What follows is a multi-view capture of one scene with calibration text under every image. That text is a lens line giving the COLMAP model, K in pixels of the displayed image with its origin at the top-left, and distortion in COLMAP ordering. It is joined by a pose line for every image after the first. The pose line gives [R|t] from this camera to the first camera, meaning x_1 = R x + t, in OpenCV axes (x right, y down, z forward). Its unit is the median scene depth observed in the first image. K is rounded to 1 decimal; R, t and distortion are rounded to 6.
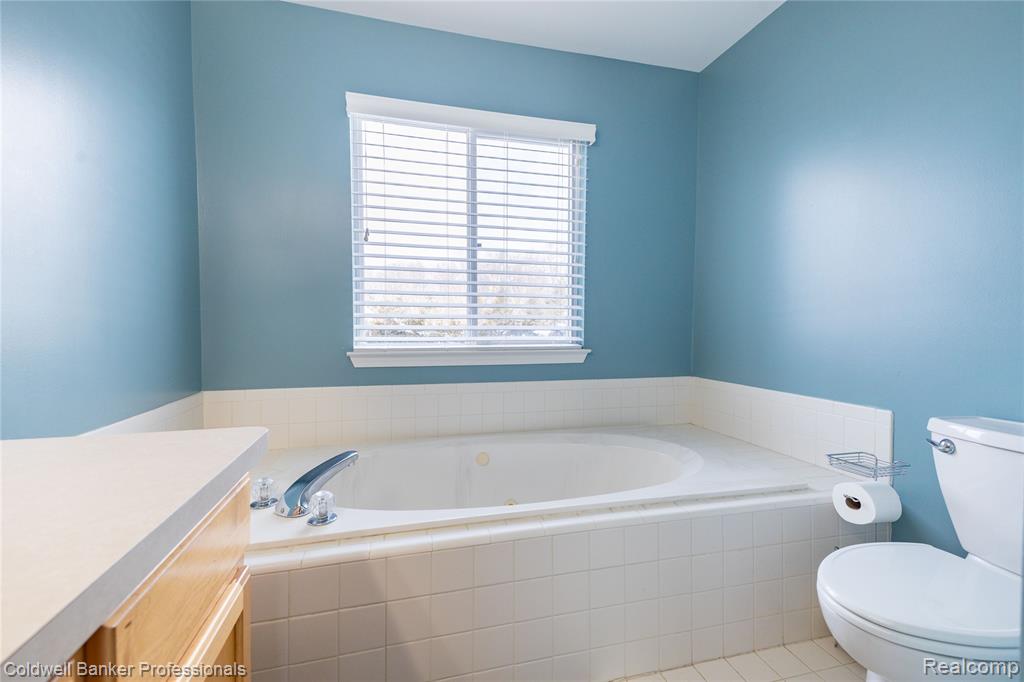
lens RADIAL K [[440.9, 0, 513.1], [0, 440.9, 327.2], [0, 0, 1]] dist [0.052739, 0.000114]
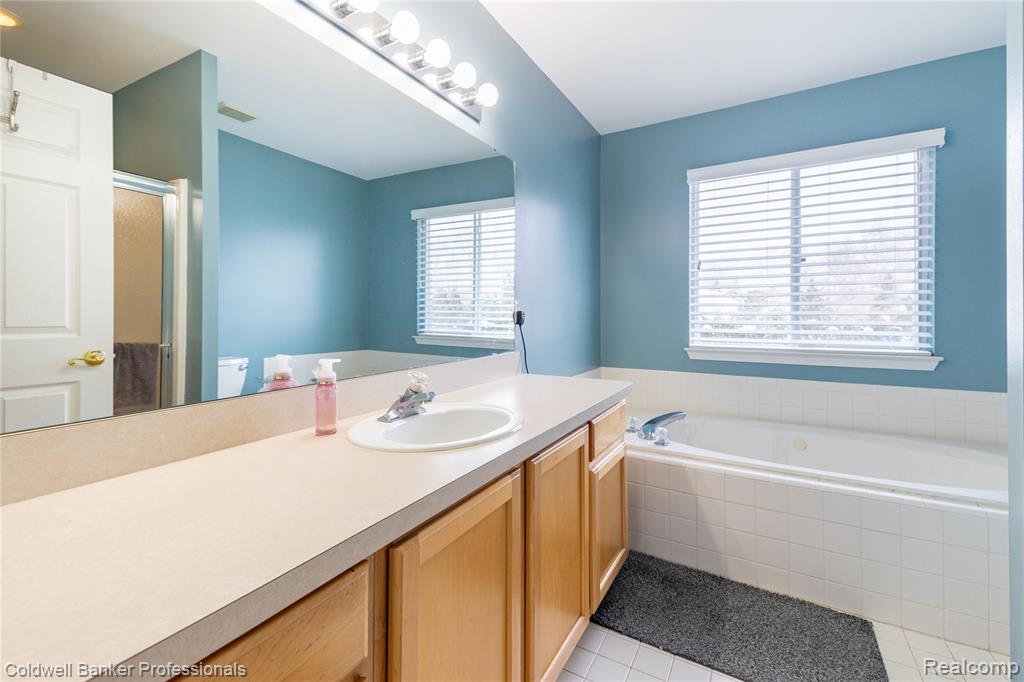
lens RADIAL K [[440.9, 0, 513.1], [0, 440.9, 327.2], [0, 0, 1]] dist [0.052739, 0.000114]
pose [[0.706628, 0.010686, -0.707504, 0.245776], [-0.006982, 0.999943, 0.008129, -0.018124], [0.707550, -0.000805, 0.706662, -0.399162]]
